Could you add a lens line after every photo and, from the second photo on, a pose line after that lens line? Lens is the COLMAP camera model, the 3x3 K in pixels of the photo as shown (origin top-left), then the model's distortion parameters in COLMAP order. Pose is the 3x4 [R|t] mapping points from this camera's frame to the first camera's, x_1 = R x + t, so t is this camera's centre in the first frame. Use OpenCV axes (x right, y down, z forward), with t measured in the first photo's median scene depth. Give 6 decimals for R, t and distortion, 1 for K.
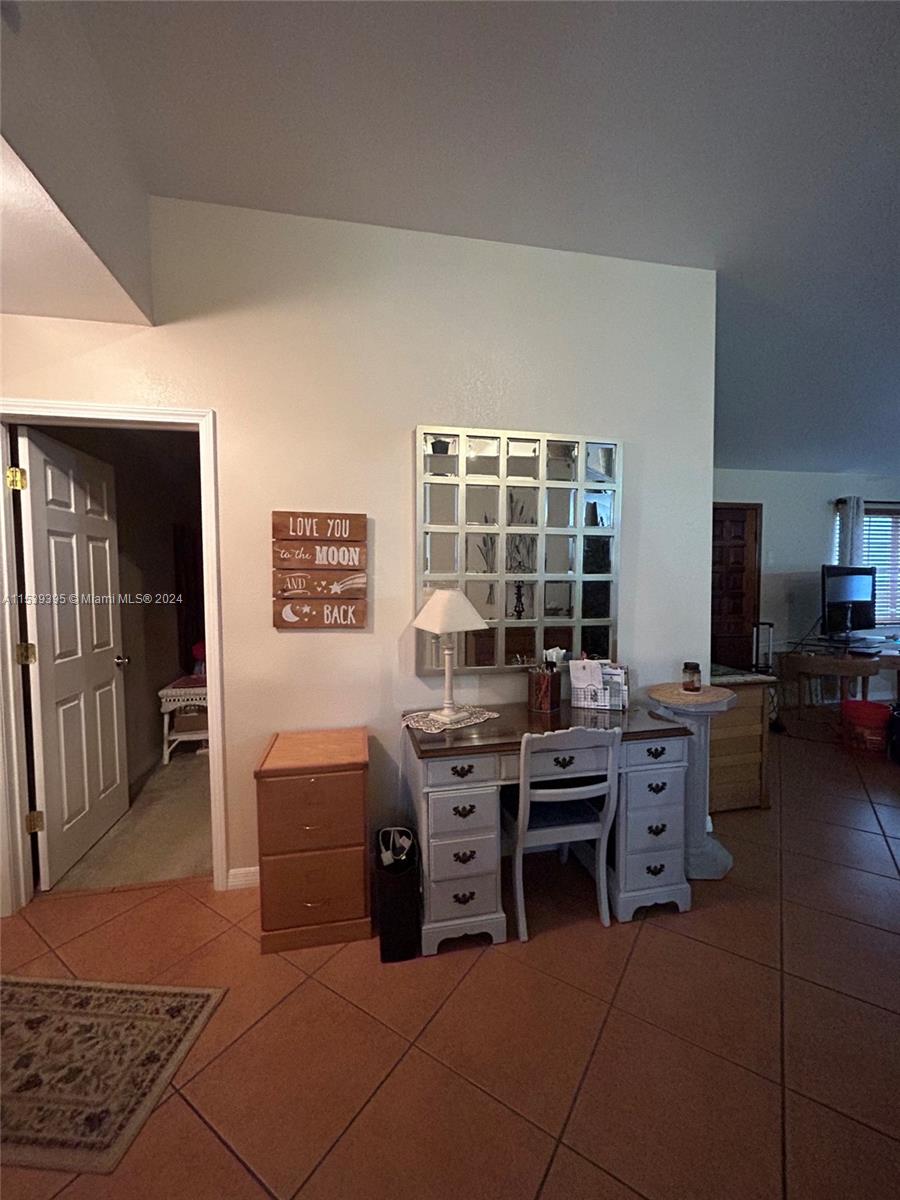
lens RADIAL K [[485.1, 0, 449.6], [0, 485.1, 597.8], [0, 0, 1]] dist [0.001577, -0.000678]
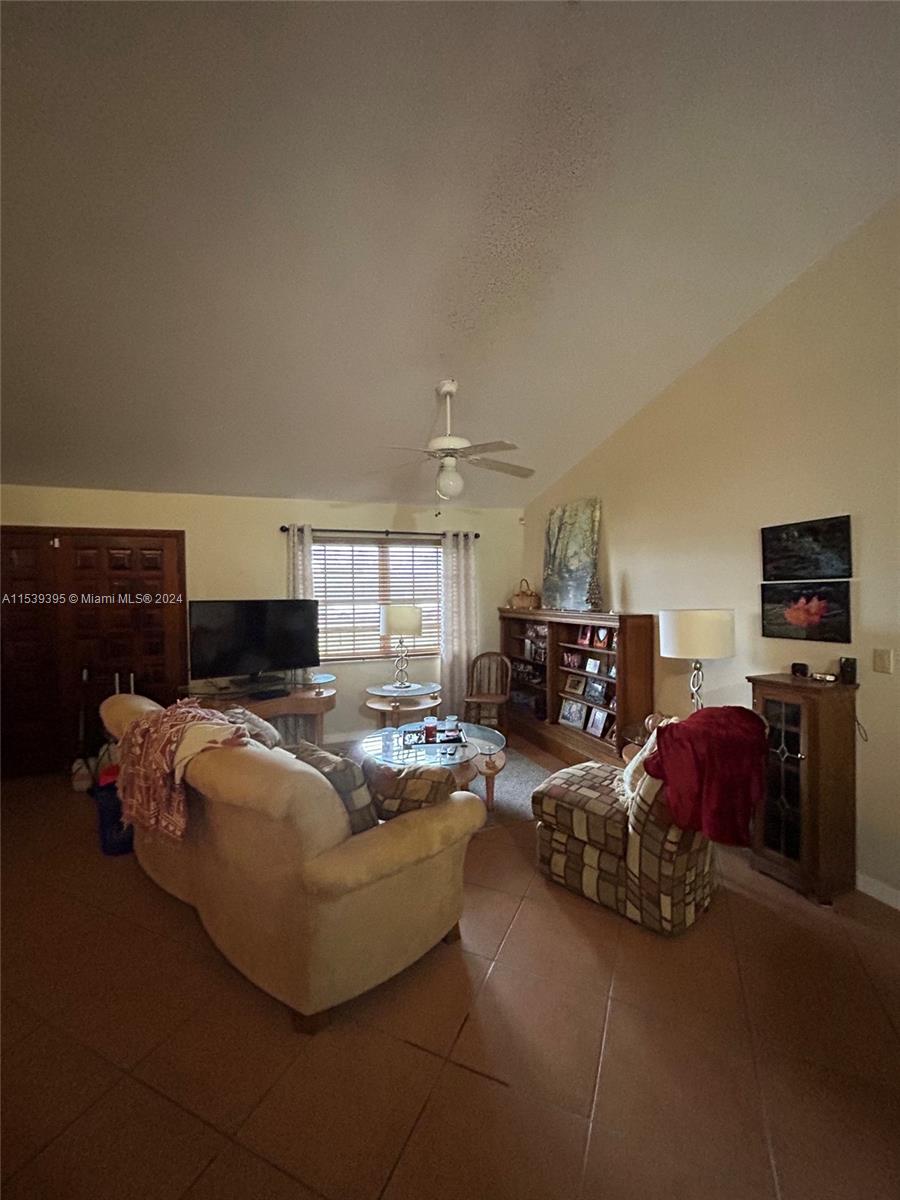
lens RADIAL K [[485.1, 0, 450.0], [0, 485.1, 597.7], [0, 0, 1]] dist [0.001577, -0.000678]
pose [[0.991069, -0.010192, 0.132959, 0.994088], [0.017186, 0.998522, -0.051562, -0.013528], [-0.132237, 0.053386, 0.989779, 0.040355]]
